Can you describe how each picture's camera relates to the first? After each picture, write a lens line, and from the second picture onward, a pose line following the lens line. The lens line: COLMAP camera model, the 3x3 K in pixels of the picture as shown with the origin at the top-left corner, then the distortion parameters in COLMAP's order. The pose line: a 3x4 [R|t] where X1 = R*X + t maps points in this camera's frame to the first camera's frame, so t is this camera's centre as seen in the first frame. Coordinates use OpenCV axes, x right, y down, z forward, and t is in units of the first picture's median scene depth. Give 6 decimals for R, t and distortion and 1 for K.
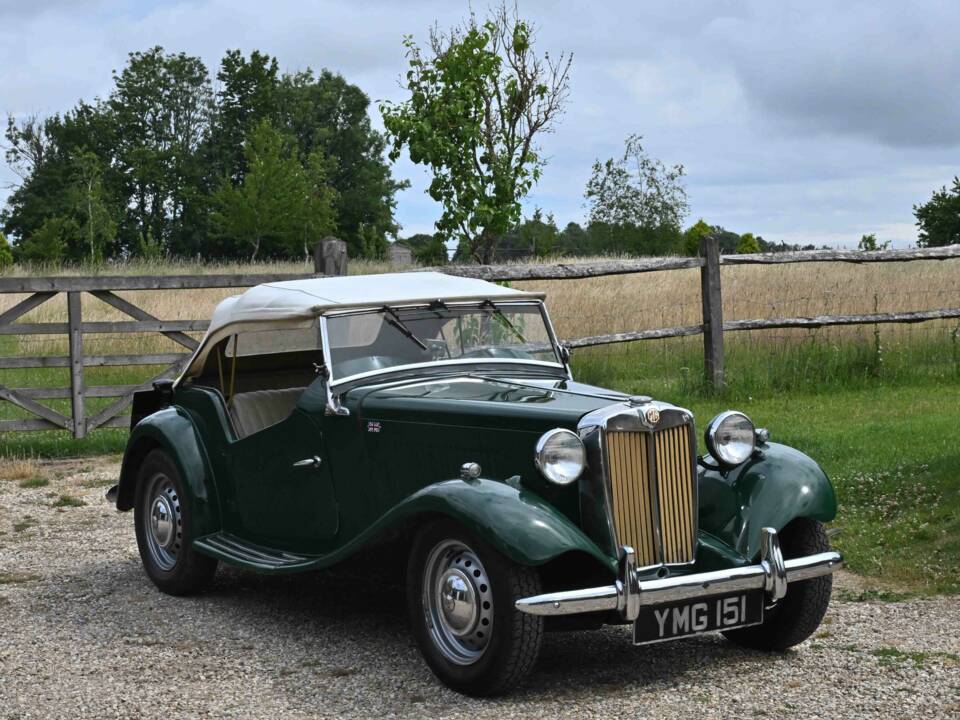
lens RADIAL K [[2169.3, 0, 480.0], [0, 2169.3, 360.0], [0, 0, 1]] dist [-0.034063, 0.174737]
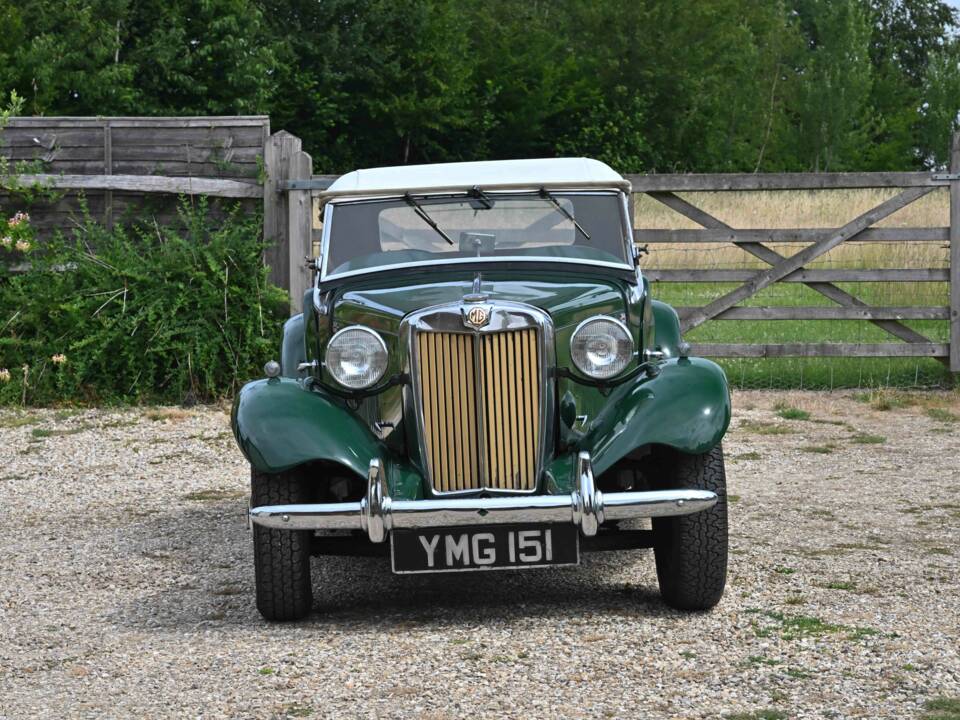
lens RADIAL K [[2926.7, 0, 480.0], [0, 2926.7, 360.0], [0, 0, 1]] dist [0.049068, -0.261030]
pose [[0.854838, 0.035219, -0.517699, 0.613156], [-0.027003, 0.999361, 0.023398, 0.014315], [0.518192, -0.006022, 0.855243, 0.004289]]
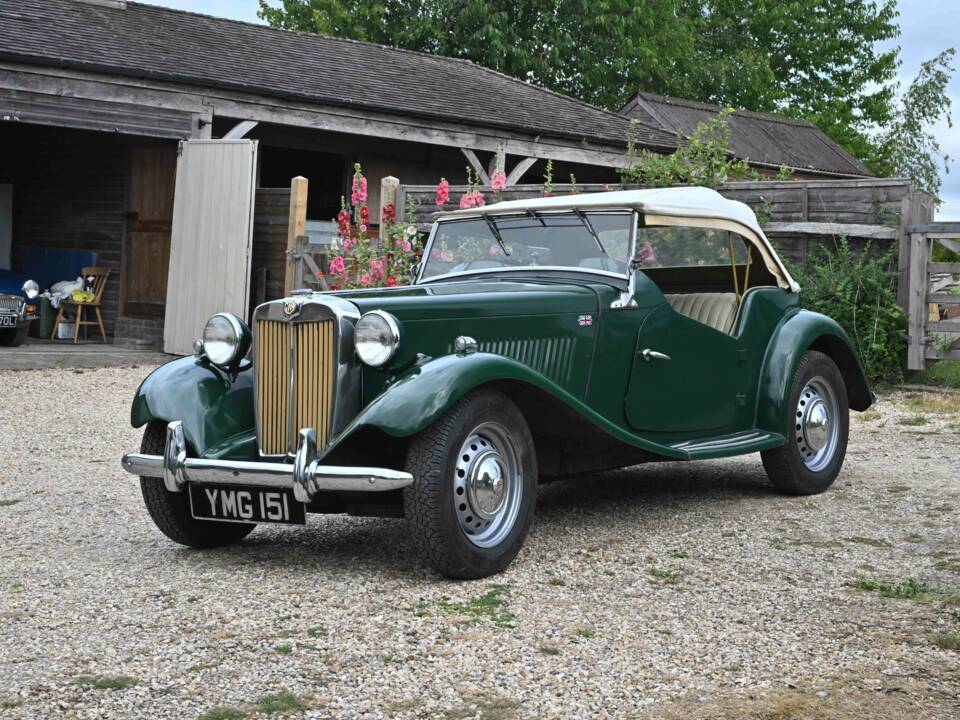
lens RADIAL K [[1753.9, 0, 480.0], [0, 1753.9, 360.0], [0, 0, 1]] dist [0.005052, -0.138553]
pose [[0.374537, 0.066480, -0.924826, 0.783919], [-0.052555, 0.997345, 0.050409, 0.003662], [0.925721, 0.029724, 0.377036, 0.693511]]
